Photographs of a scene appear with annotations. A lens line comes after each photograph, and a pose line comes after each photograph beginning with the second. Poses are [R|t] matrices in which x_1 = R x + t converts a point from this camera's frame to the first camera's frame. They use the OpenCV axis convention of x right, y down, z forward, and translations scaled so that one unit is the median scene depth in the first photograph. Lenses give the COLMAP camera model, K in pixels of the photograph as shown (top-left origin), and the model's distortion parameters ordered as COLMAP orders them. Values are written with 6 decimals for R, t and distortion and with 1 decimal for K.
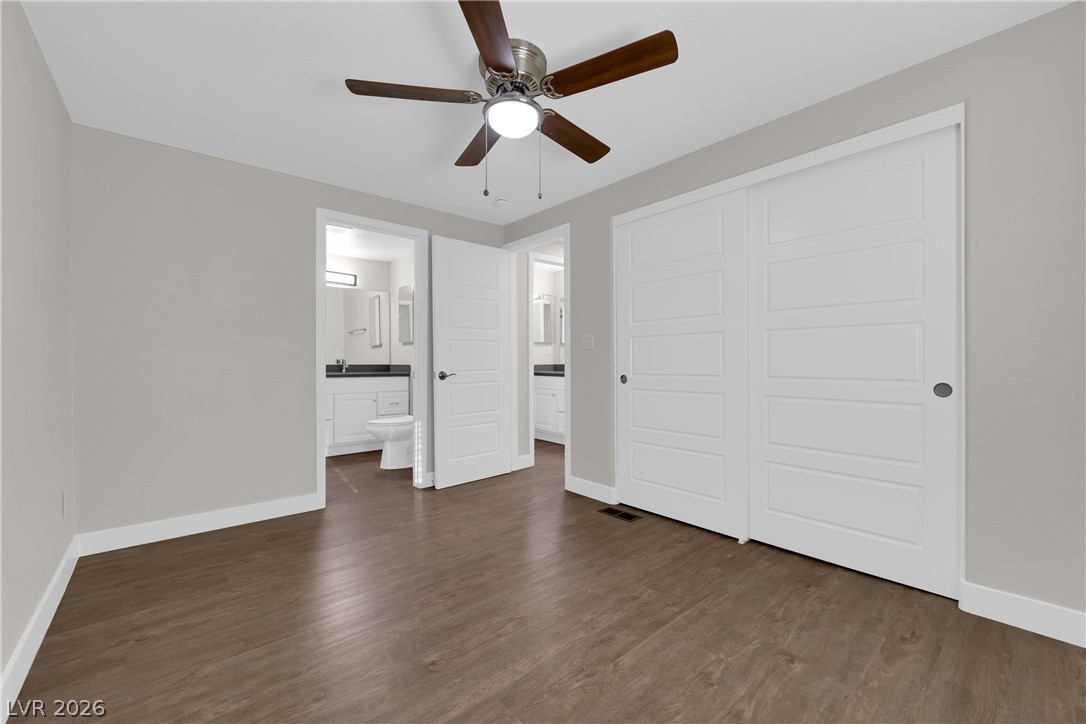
lens RADIAL K [[437.3, 0, 547.1], [0, 437.3, 359.5], [0, 0, 1]] dist [-0.014074, -0.002157]
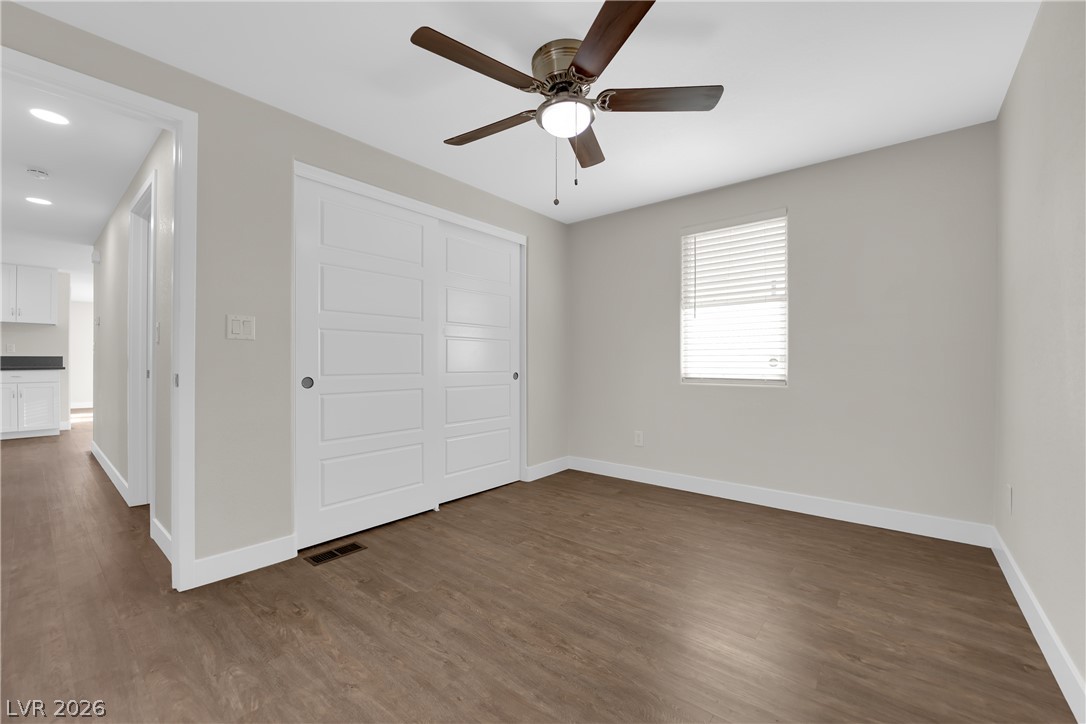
lens RADIAL K [[437.3, 0, 534.3], [0, 437.3, 356.4], [0, 0, 1]] dist [-0.014074, -0.002157]
pose [[-0.152018, 0.018450, 0.988205, -0.936213], [-0.004403, 0.999803, -0.019344, 0.018762], [-0.988368, -0.007292, -0.151907, 1.075412]]
